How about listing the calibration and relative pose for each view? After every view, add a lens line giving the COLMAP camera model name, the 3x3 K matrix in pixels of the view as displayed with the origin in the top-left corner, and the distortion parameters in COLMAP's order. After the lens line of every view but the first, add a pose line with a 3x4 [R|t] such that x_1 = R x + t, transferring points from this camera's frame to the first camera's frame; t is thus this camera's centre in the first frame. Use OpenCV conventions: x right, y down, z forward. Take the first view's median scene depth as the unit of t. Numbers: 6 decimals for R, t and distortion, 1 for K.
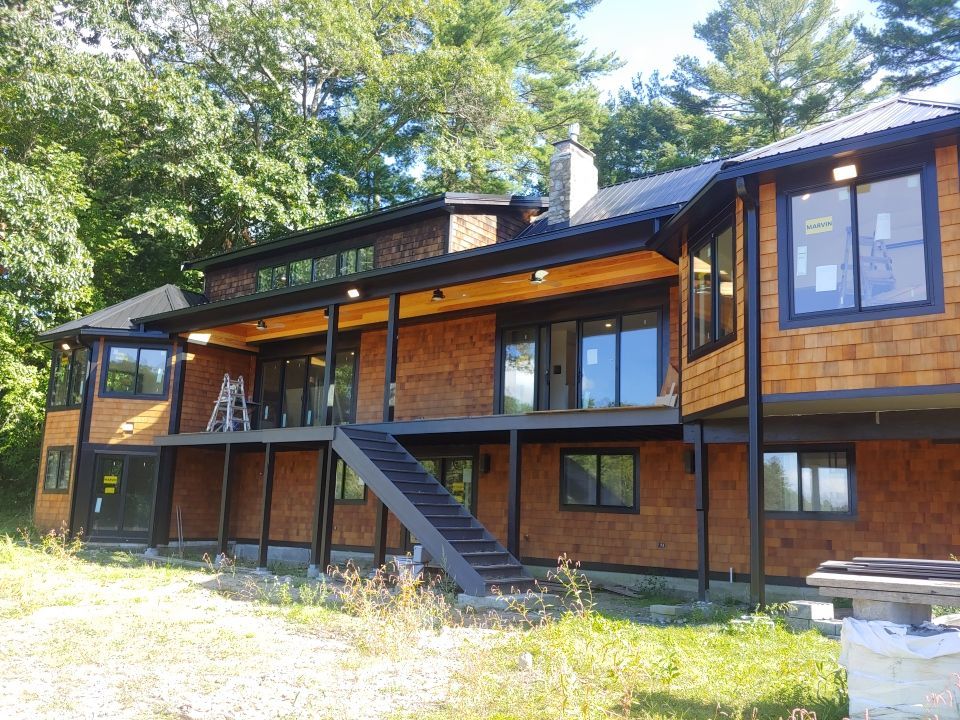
lens RADIAL K [[839.0, 0, 488.0], [0, 839.0, 359.3], [0, 0, 1]] dist [0.065248, -0.123453]
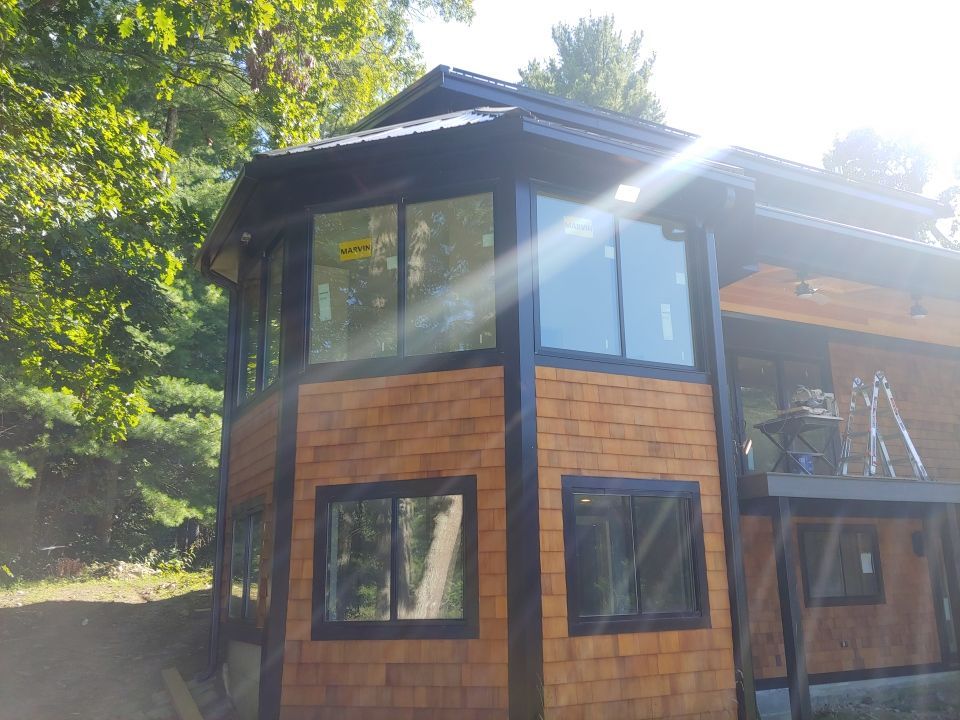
lens RADIAL K [[839.0, 0, 489.6], [0, 839.0, 358.2], [0, 0, 1]] dist [0.065248, -0.123453]
pose [[0.420745, 0.191196, 0.886802, -0.971707], [-0.124803, 0.980443, -0.152173, 0.132738], [-0.898553, -0.046649, 0.436378, 1.067299]]
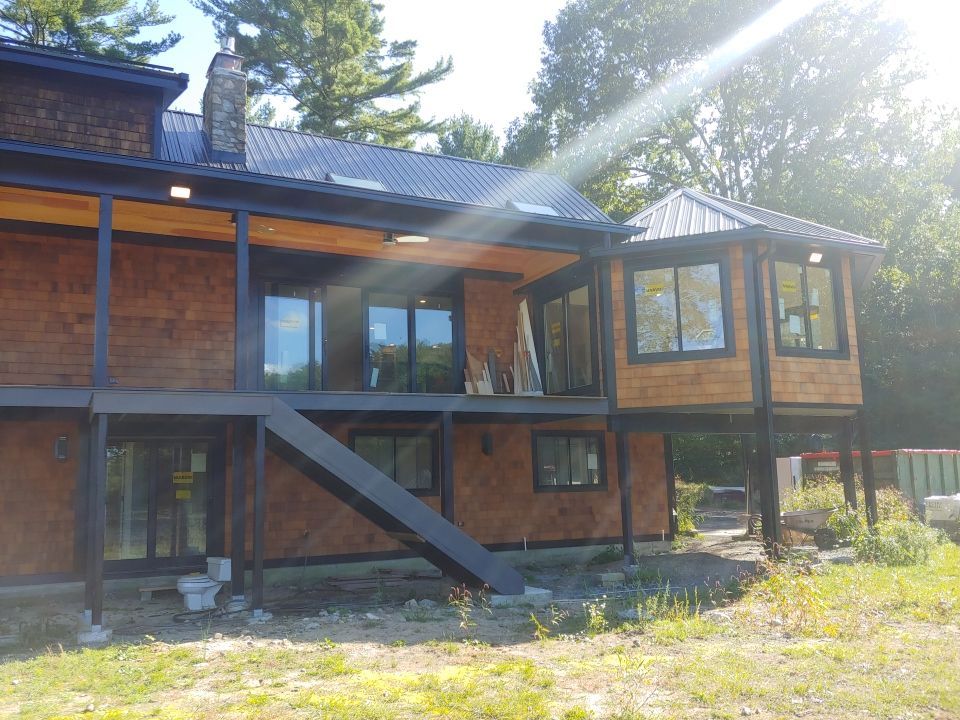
lens RADIAL K [[839.0, 0, 485.1], [0, 839.0, 358.8], [0, 0, 1]] dist [0.065248, -0.123453]
pose [[0.424549, 0.089935, 0.900927, -0.597332], [-0.122033, 0.991659, -0.041485, 0.046576], [-0.897143, -0.092331, 0.431982, 0.443963]]
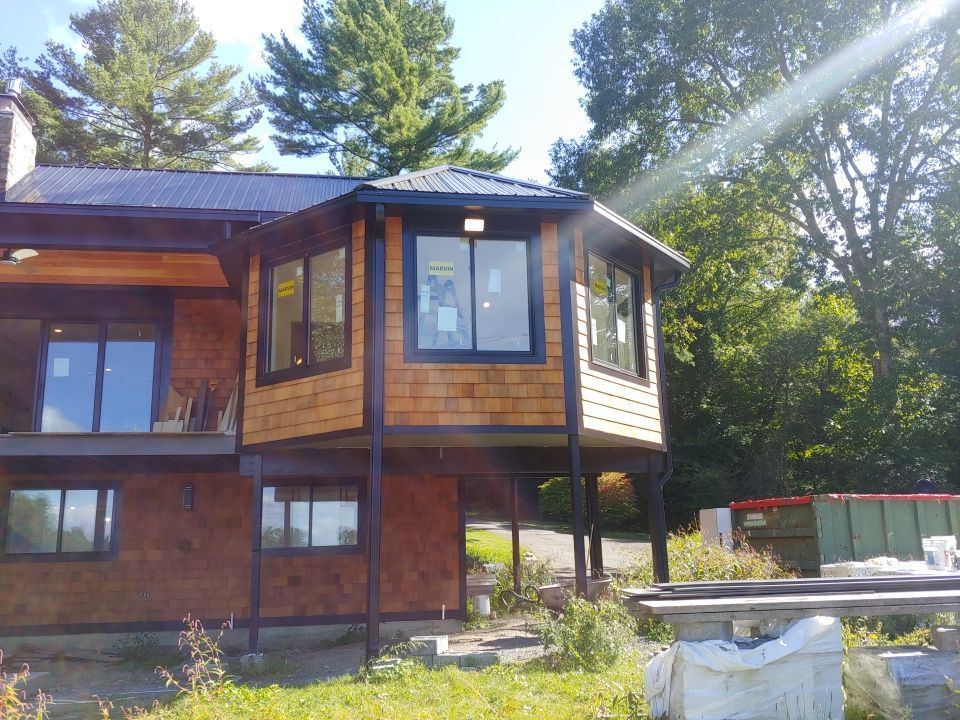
lens RADIAL K [[839.0, 0, 489.6], [0, 839.0, 346.7], [0, 0, 1]] dist [0.065248, -0.123453]
pose [[0.687787, 0.123865, 0.715266, -0.161070], [-0.084110, 0.992296, -0.090960, 0.015488], [-0.721023, 0.002400, 0.692907, 0.125536]]
